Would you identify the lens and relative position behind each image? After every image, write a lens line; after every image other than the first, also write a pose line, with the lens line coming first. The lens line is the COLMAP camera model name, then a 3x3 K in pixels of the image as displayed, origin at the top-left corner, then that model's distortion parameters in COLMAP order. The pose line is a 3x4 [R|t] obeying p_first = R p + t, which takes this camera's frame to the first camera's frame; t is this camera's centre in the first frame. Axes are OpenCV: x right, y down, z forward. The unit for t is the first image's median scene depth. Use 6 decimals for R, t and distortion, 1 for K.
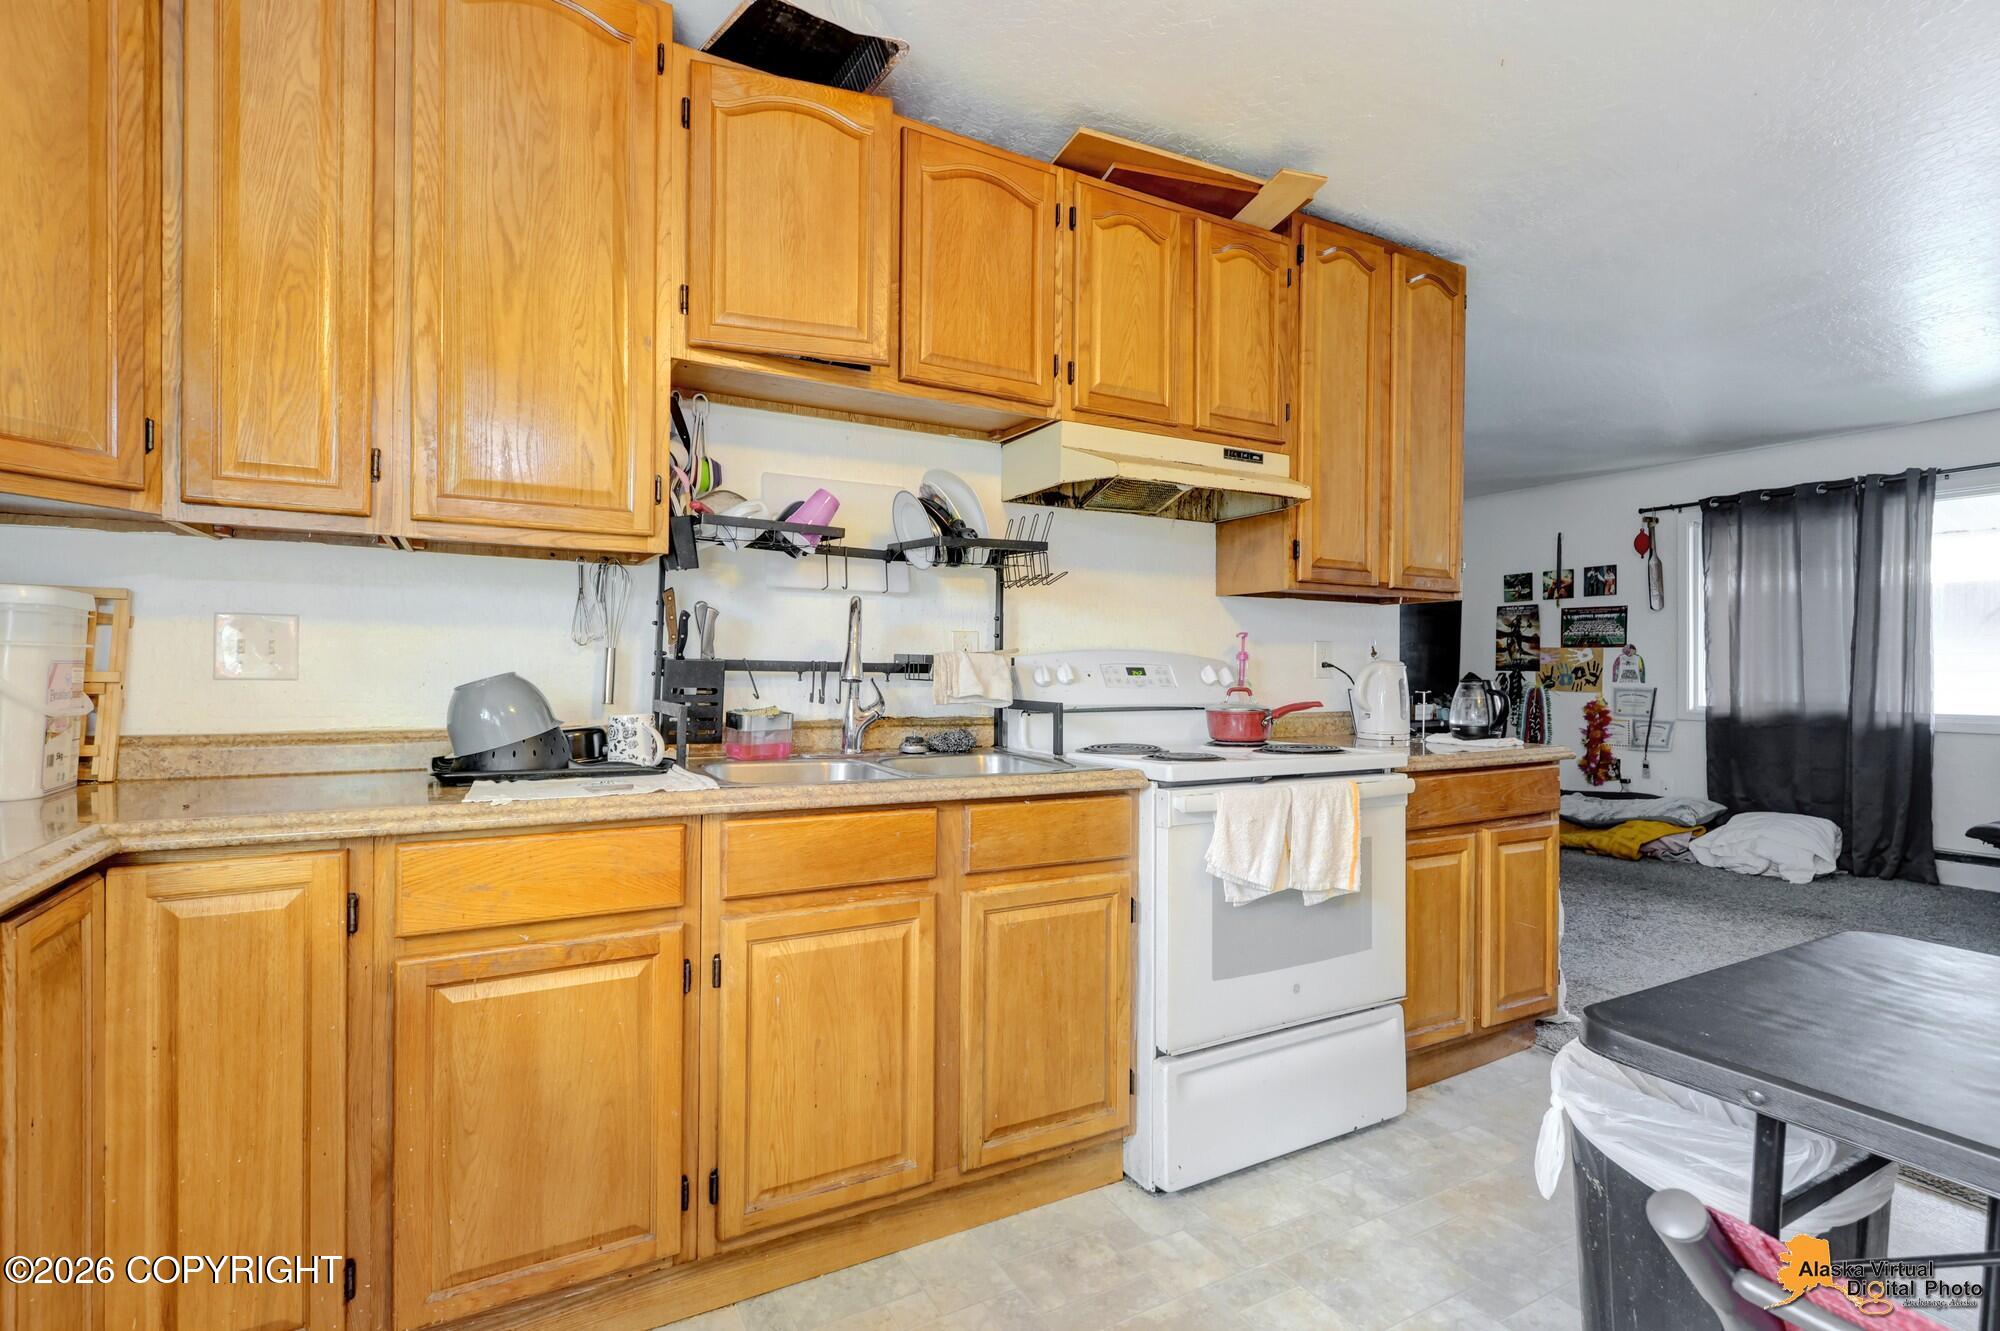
lens RADIAL K [[935.0, 0, 996.7], [0, 935.0, 676.9], [0, 0, 1]] dist [0.012248, -0.001849]
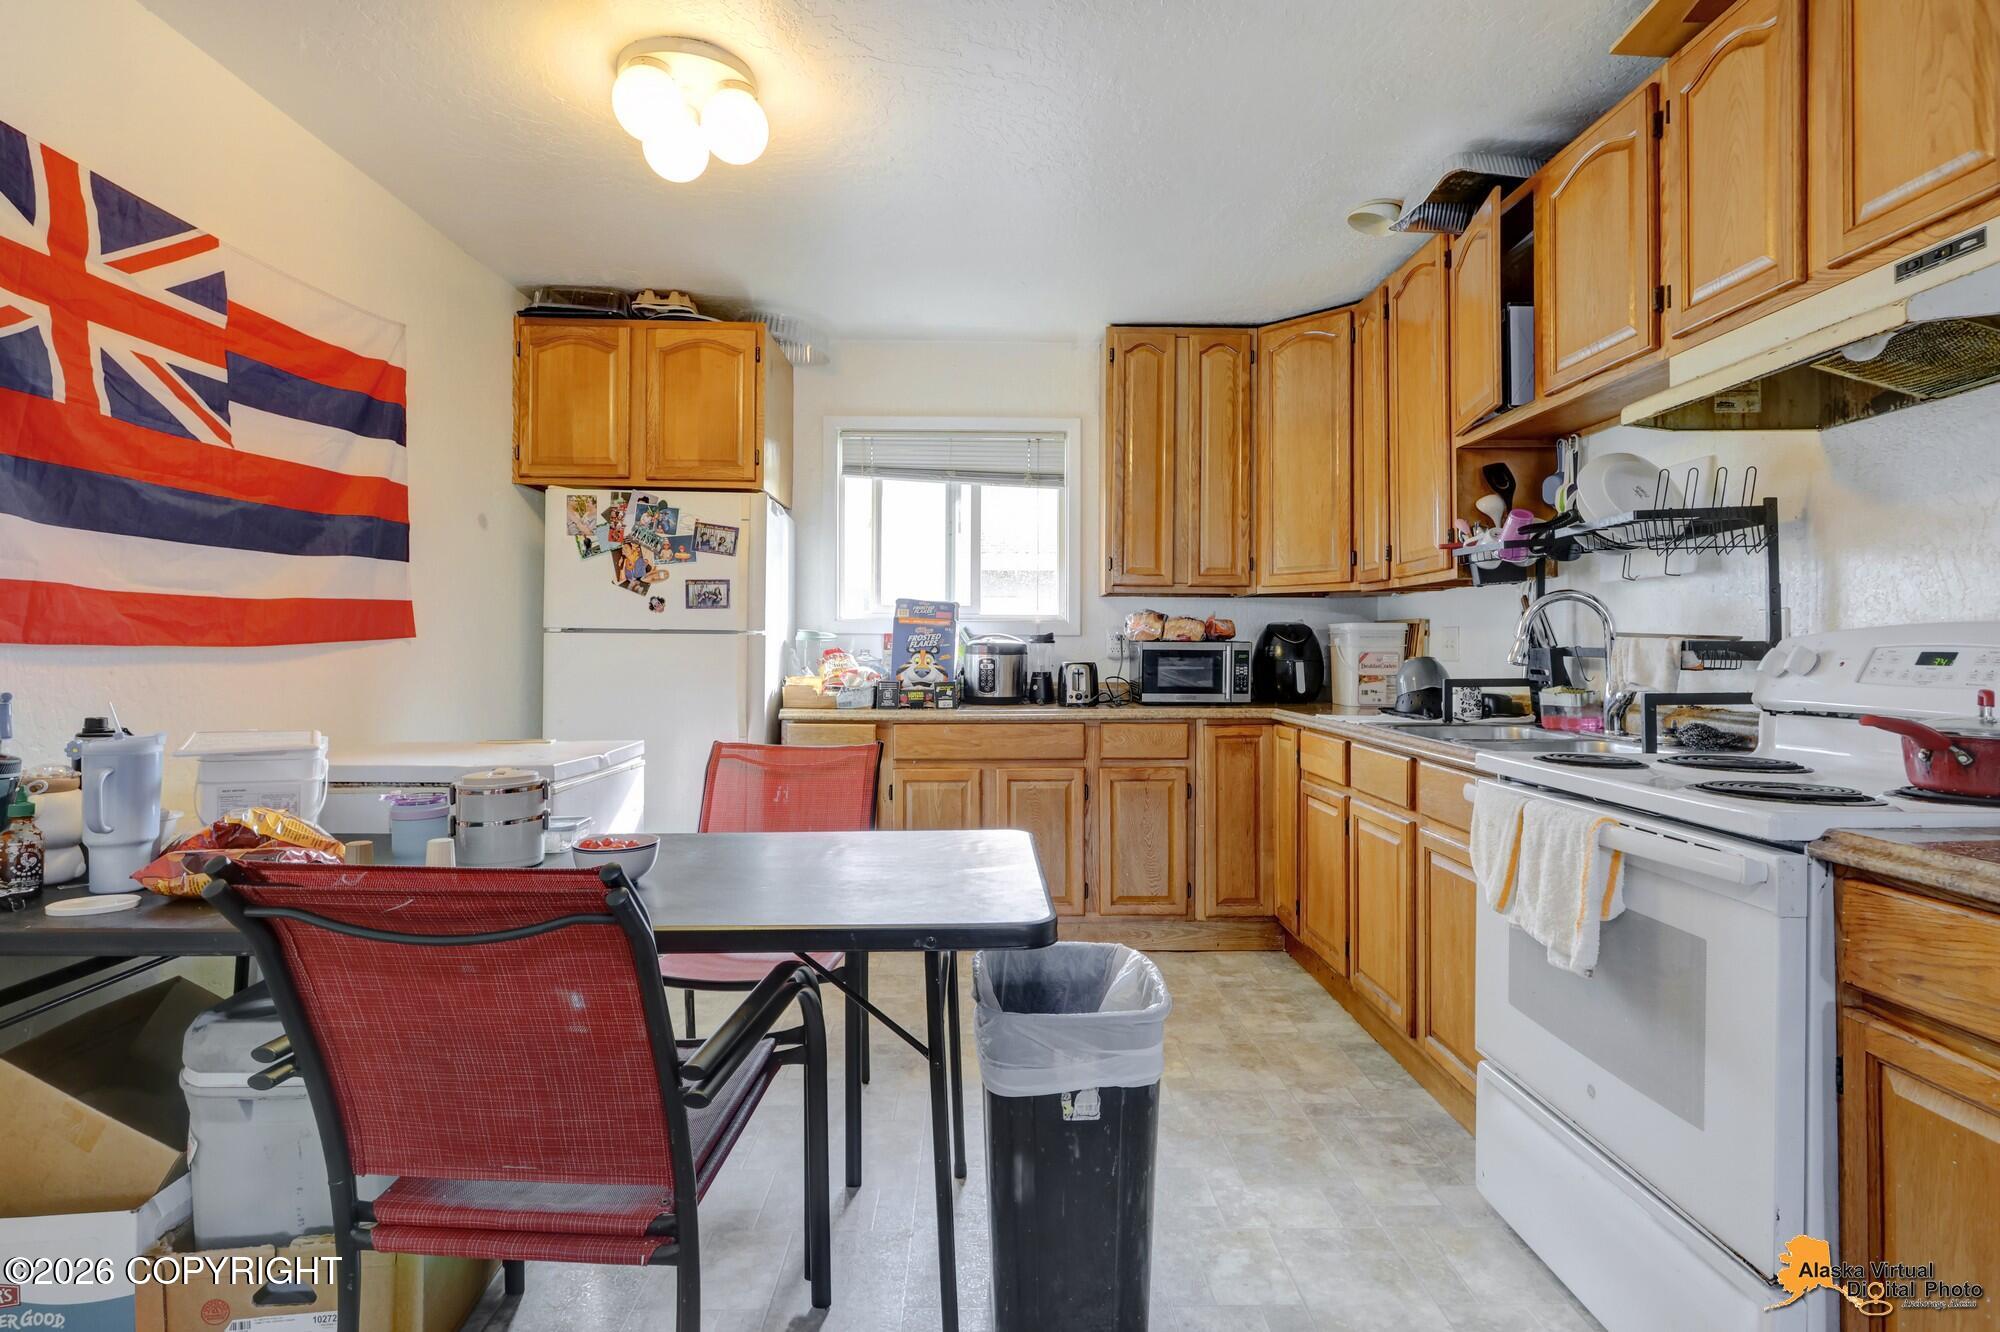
lens RADIAL K [[983.0, 0, 980.7], [0, 983.0, 655.0], [0, 0, 1]] dist [-0.003378, -0.003184]
pose [[-0.479752, -0.003134, -0.877398, 0.425930], [-0.011149, 0.999935, 0.002524, -0.001226], [0.877333, 0.010993, -0.479756, 0.330337]]
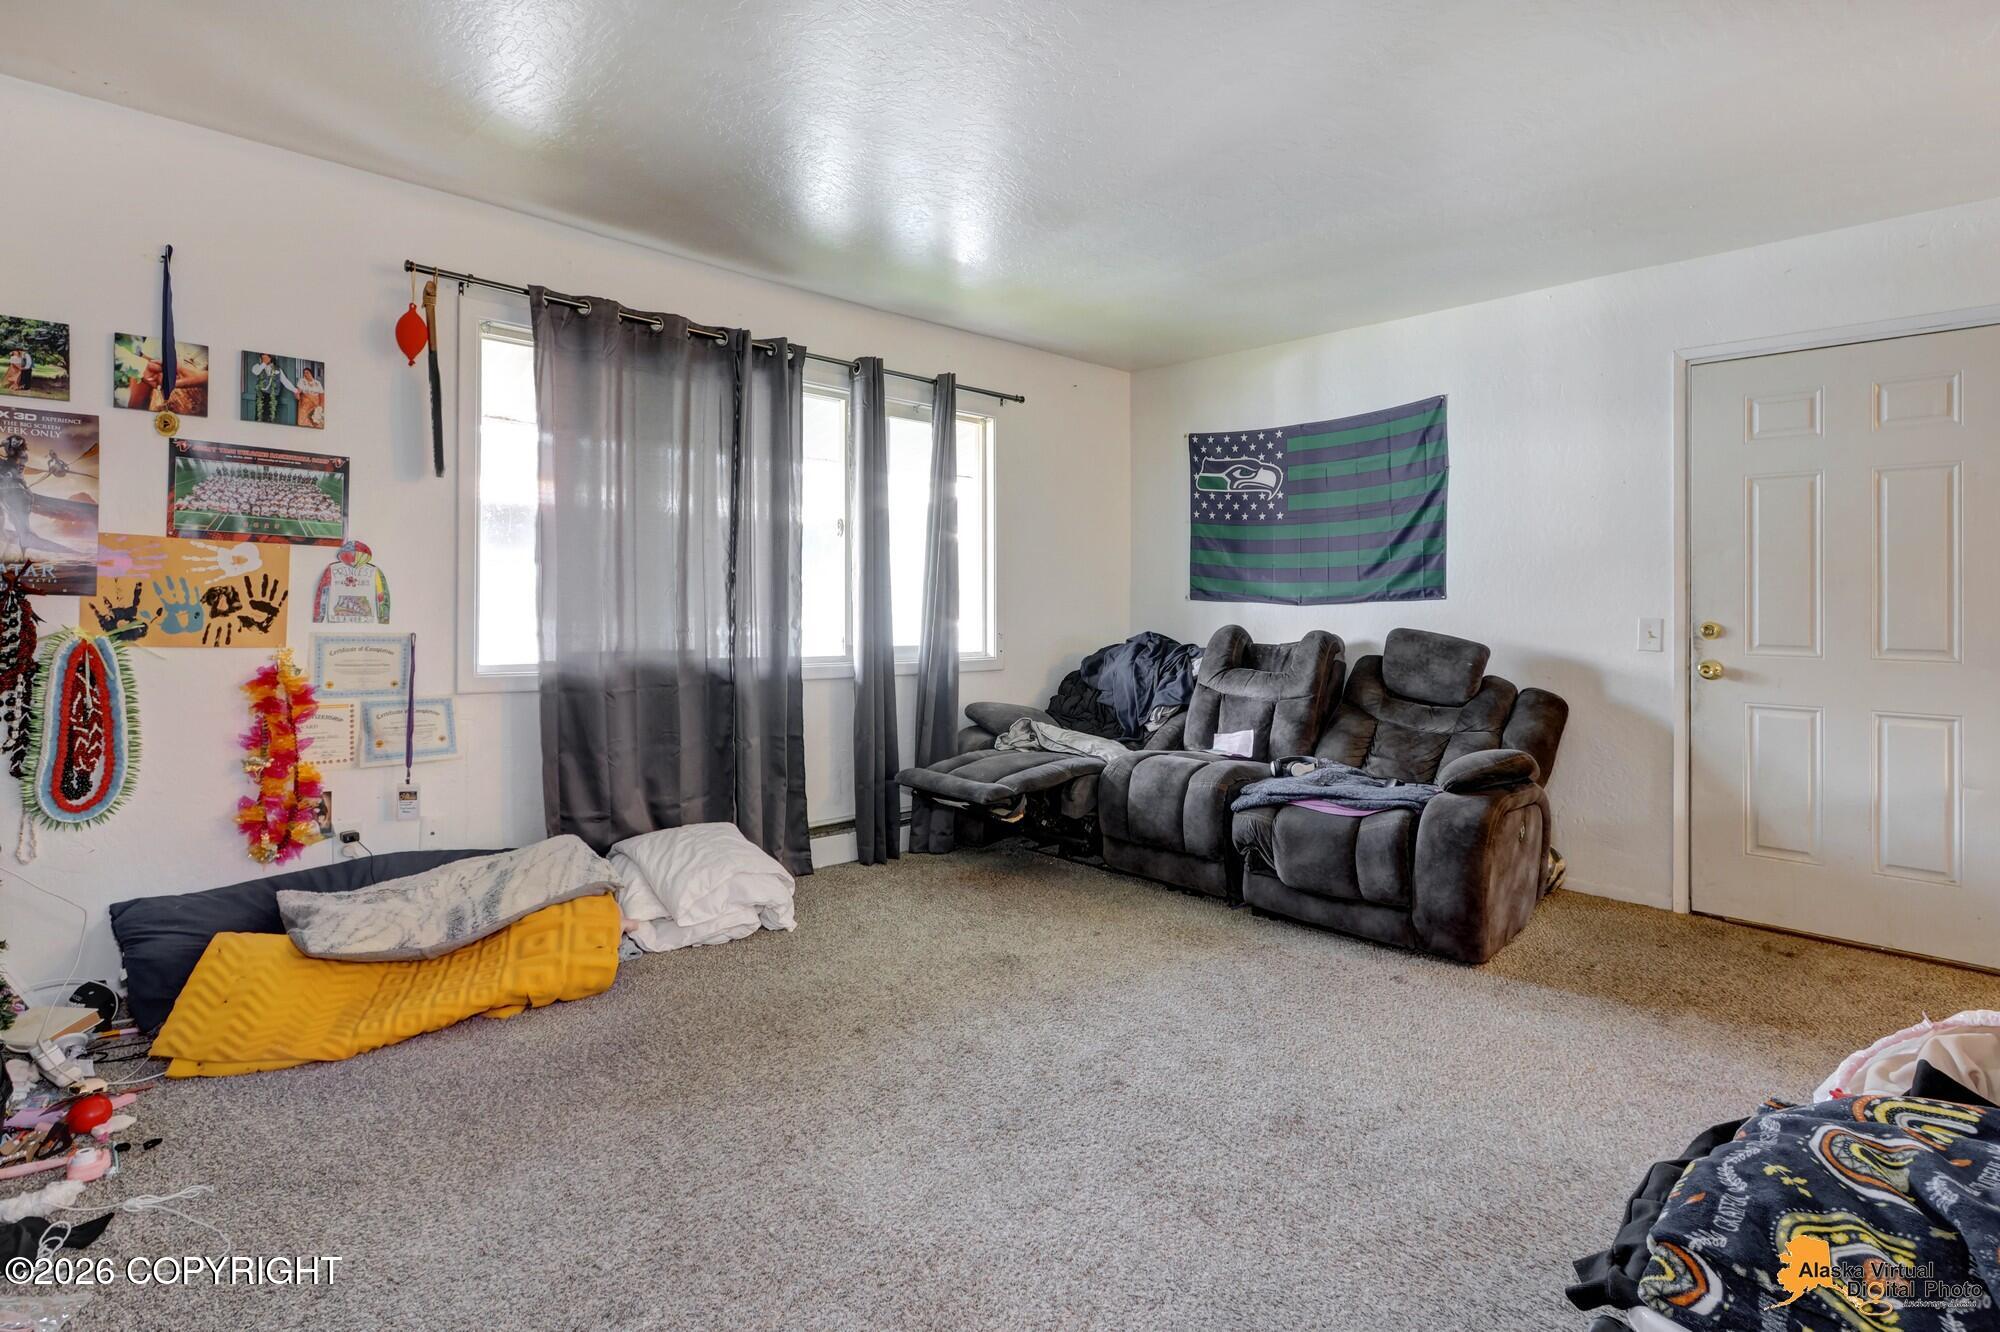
lens RADIAL K [[983.0, 0, 979.9], [0, 983.0, 618.8], [0, 0, 1]] dist [-0.003378, -0.003184]
pose [[-0.248918, -0.016743, 0.968380, 0.121238], [-0.008541, 0.999850, 0.015092, -0.006185], [-0.968487, -0.004514, -0.249023, 0.811261]]
